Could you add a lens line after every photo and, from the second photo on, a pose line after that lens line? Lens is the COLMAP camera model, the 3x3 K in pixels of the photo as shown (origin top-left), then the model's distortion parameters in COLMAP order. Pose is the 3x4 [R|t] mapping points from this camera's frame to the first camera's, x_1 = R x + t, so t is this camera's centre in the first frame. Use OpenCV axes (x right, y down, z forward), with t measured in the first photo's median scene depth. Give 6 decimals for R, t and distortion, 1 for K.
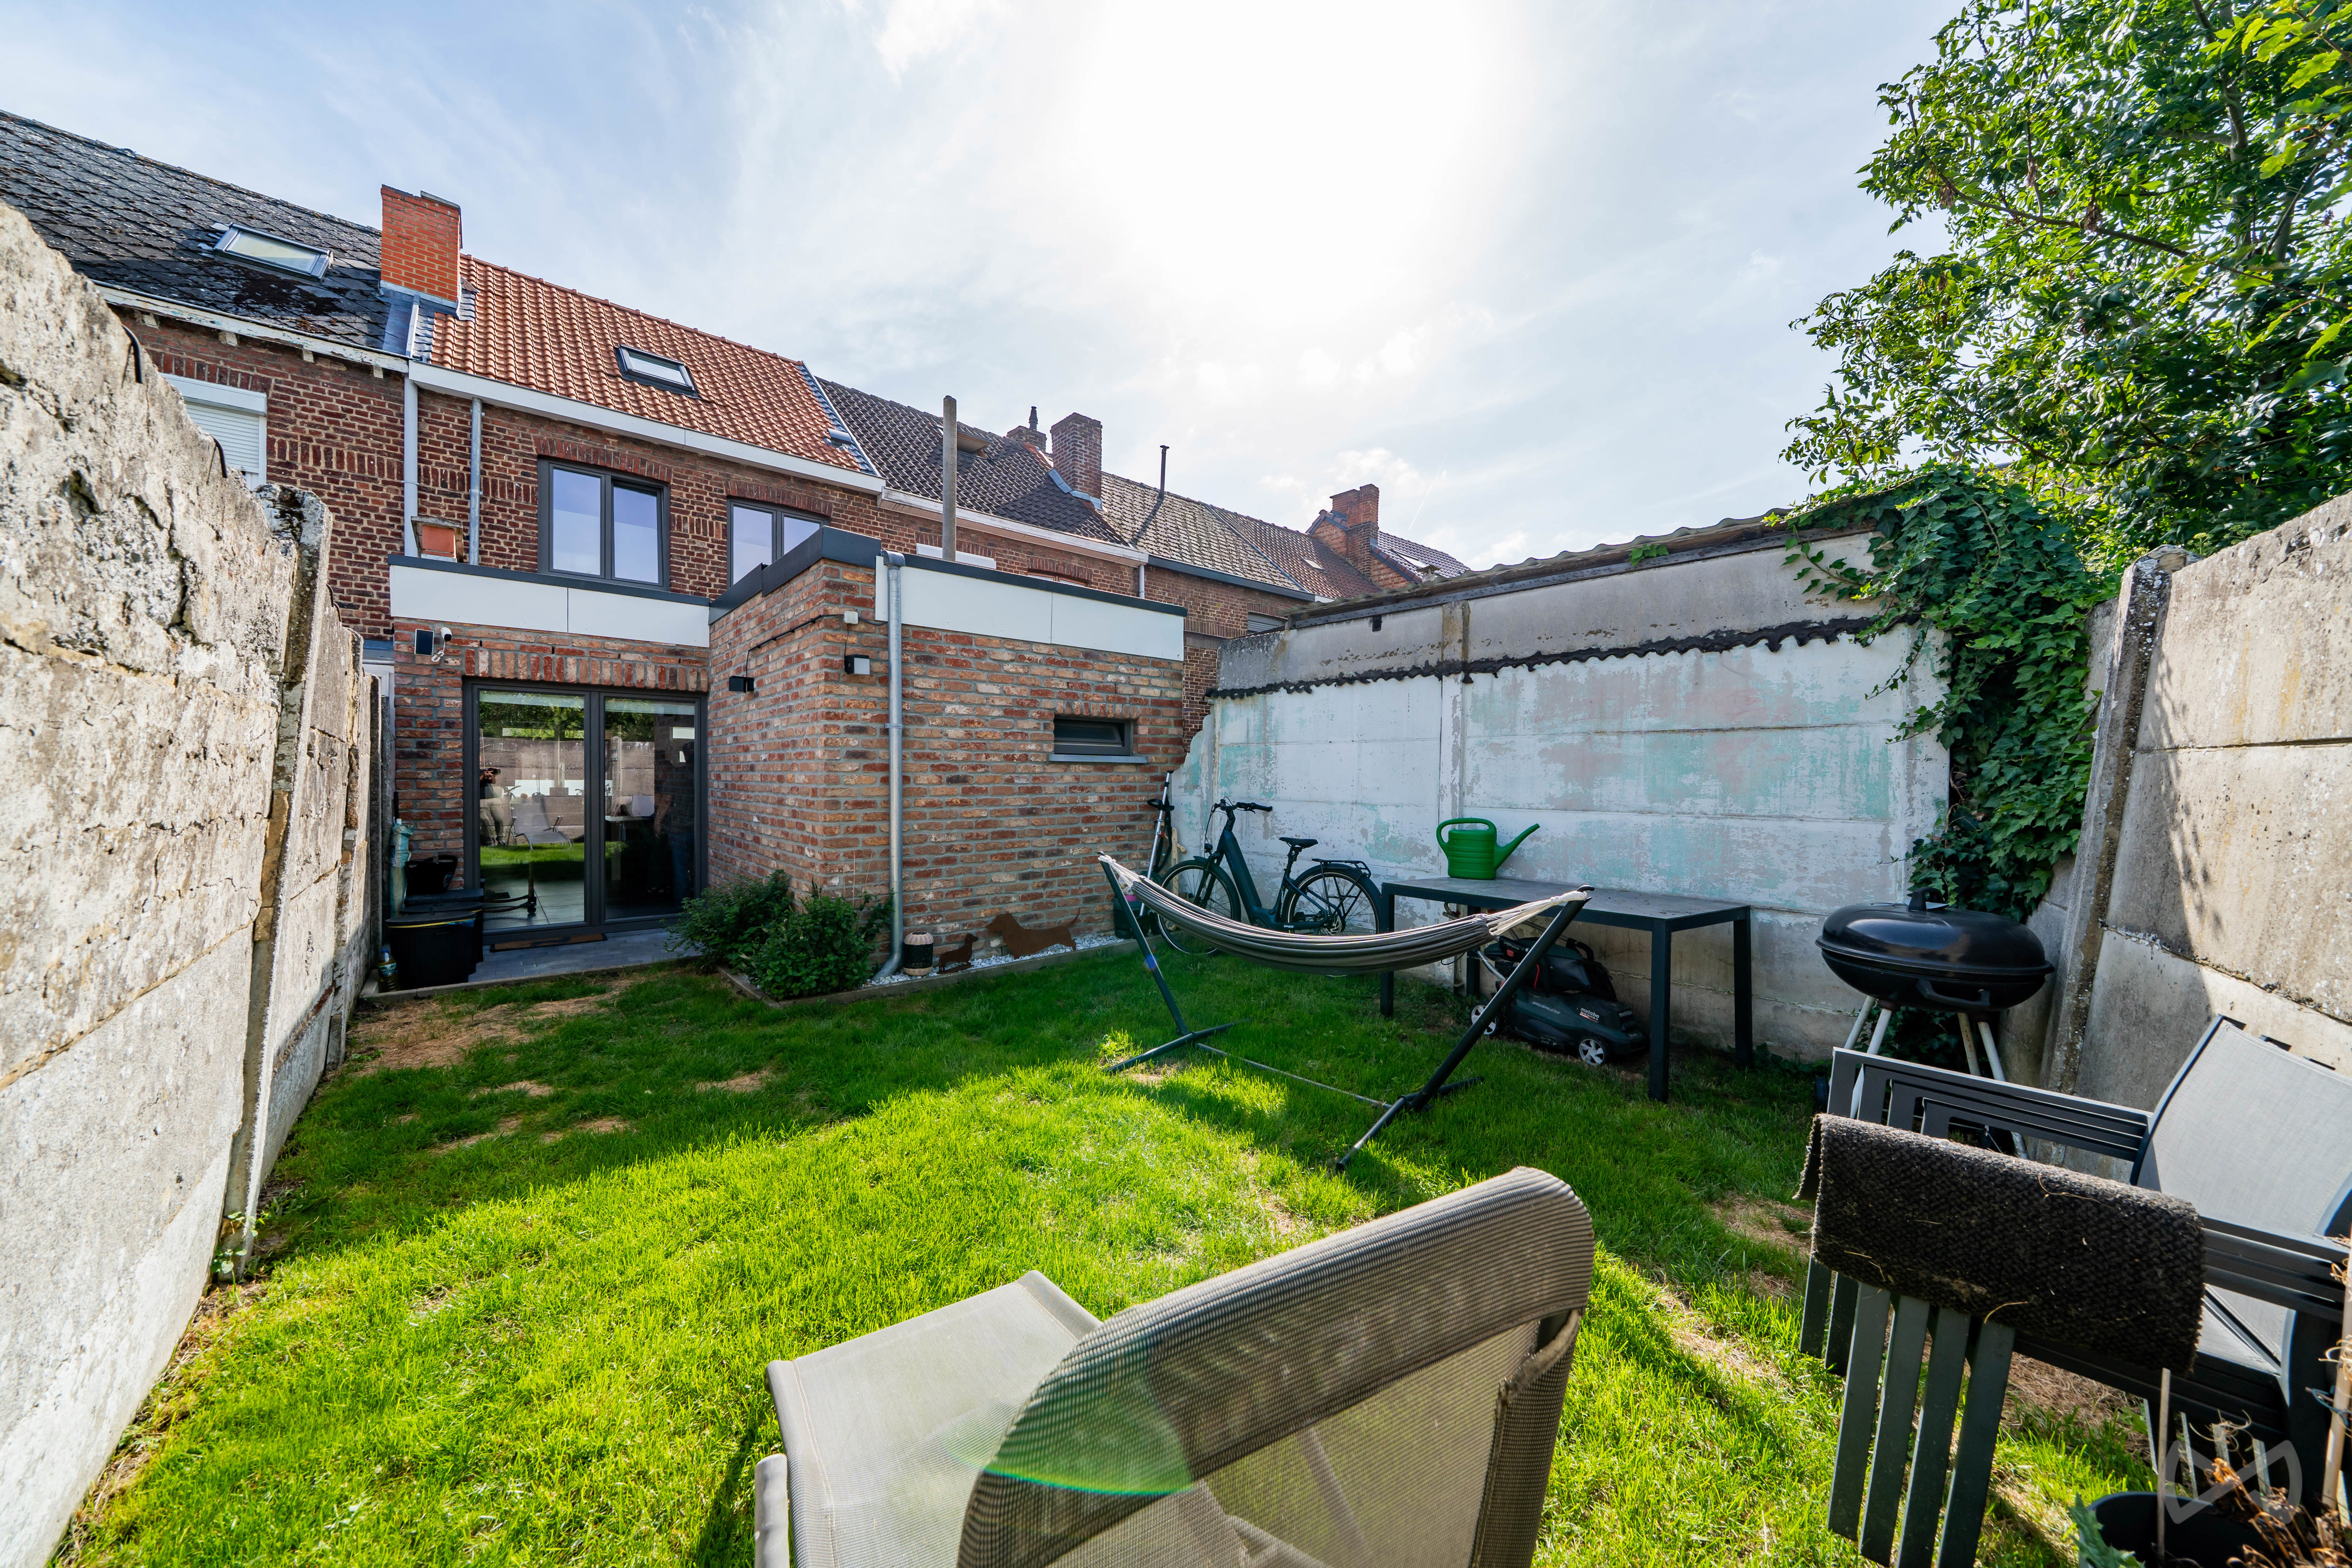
lens RADIAL K [[798.8, 0, 1176.7], [0, 798.8, 780.5], [0, 0, 1]] dist [0.008971, -0.005162]
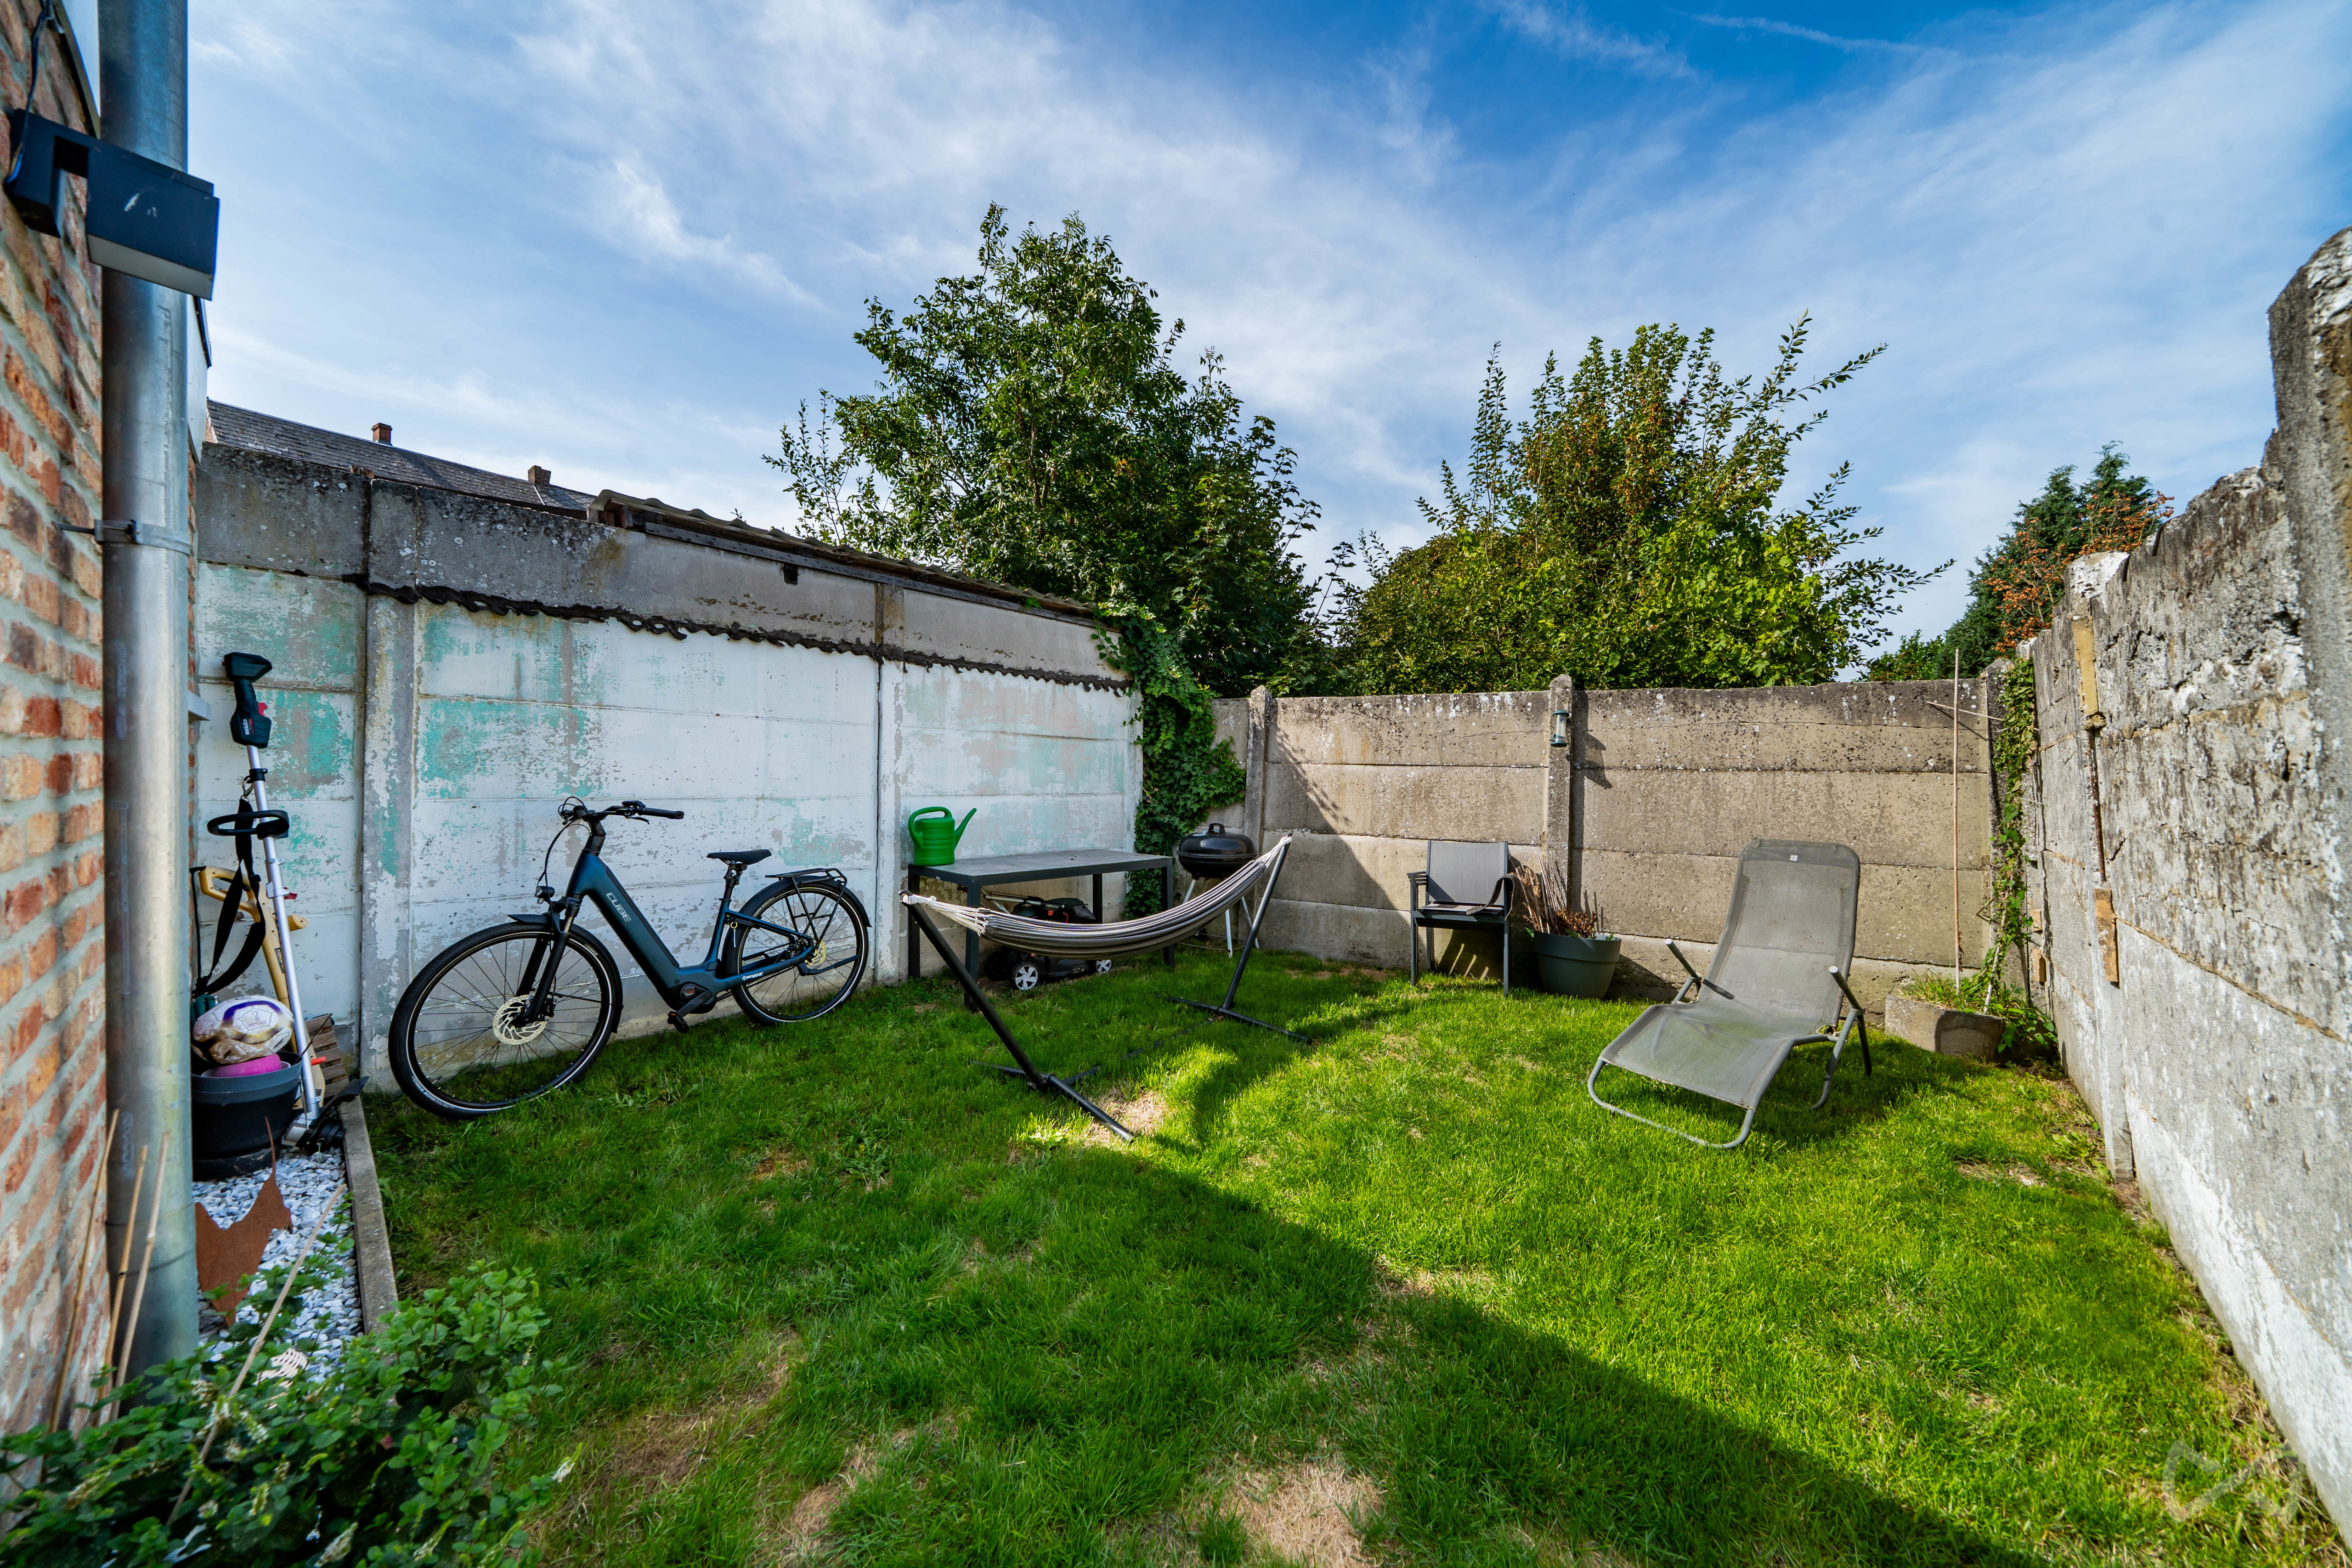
lens RADIAL K [[798.8, 0, 1176.7], [0, 798.8, 780.5], [0, 0, 1]] dist [0.008971, -0.005162]
pose [[-0.133098, -0.023234, 0.990830, -0.606009], [-0.020384, 0.999578, 0.020701, -0.013162], [-0.990893, -0.017442, -0.133516, 0.718646]]
